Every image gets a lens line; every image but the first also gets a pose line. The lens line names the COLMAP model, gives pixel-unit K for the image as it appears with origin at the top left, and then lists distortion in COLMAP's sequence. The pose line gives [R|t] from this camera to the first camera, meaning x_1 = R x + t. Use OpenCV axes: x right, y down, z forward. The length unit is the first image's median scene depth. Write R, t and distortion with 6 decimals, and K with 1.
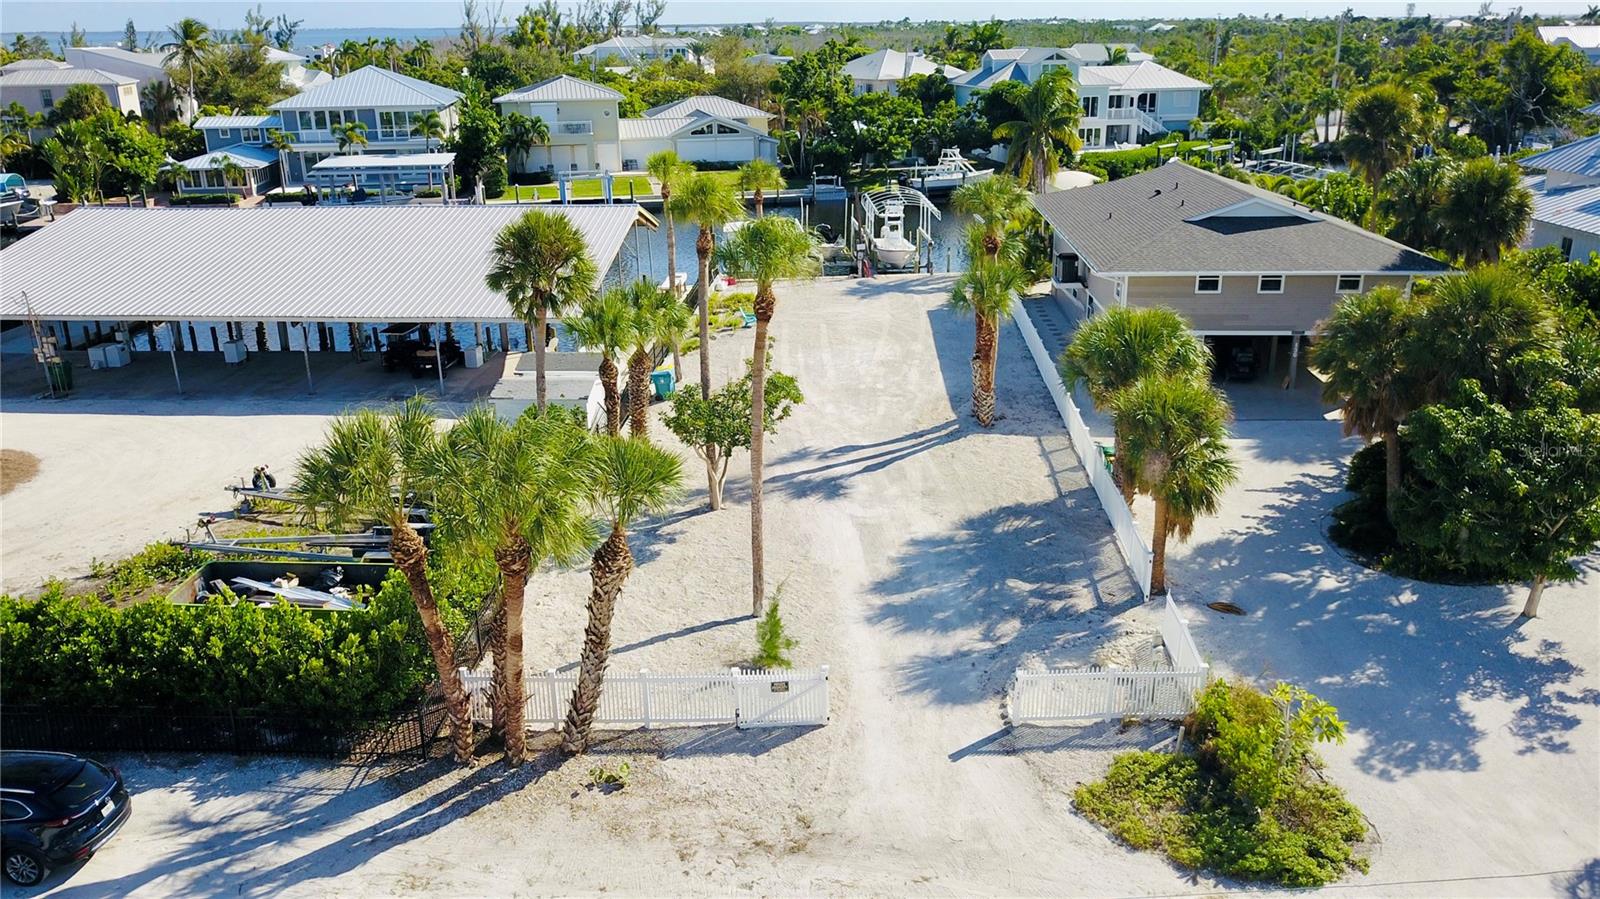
lens RADIAL K [[1221.8, 0, 798.0], [0, 1221.8, 450.1], [0, 0, 1]] dist [0.009971, 0.000571]
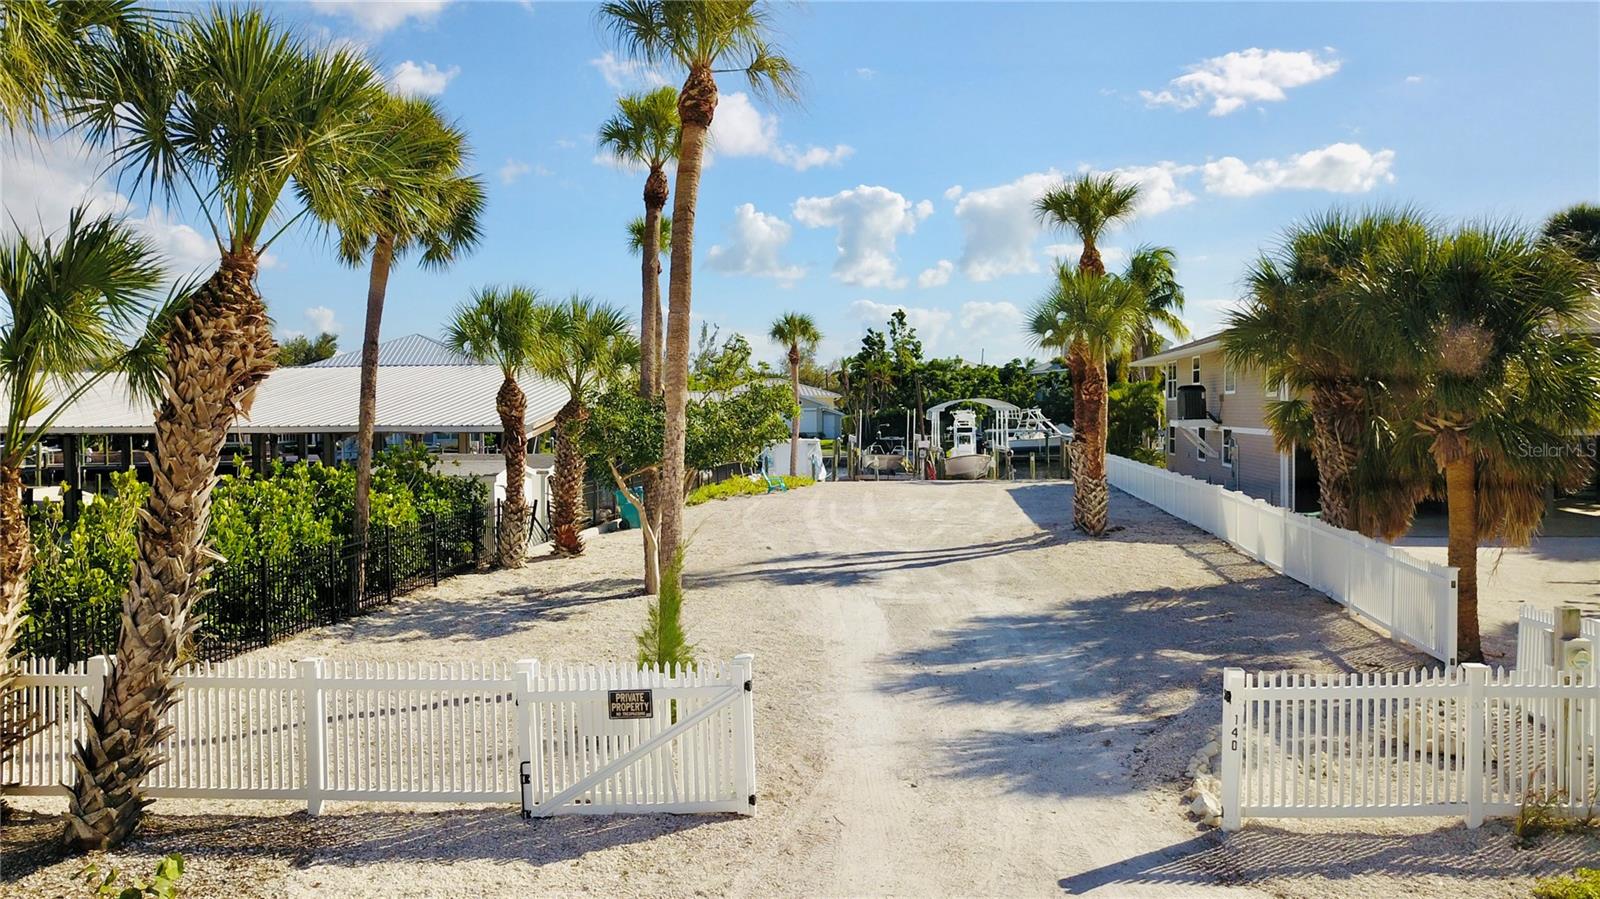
lens RADIAL K [[1221.8, 0, 791.1], [0, 1221.8, 449.7], [0, 0, 1]] dist [0.009971, 0.000571]
pose [[0.997104, -0.002836, -0.075991, 0.065145], [-0.020251, 0.953315, -0.301298, 0.220050], [0.073298, 0.301964, 0.950497, 0.555883]]
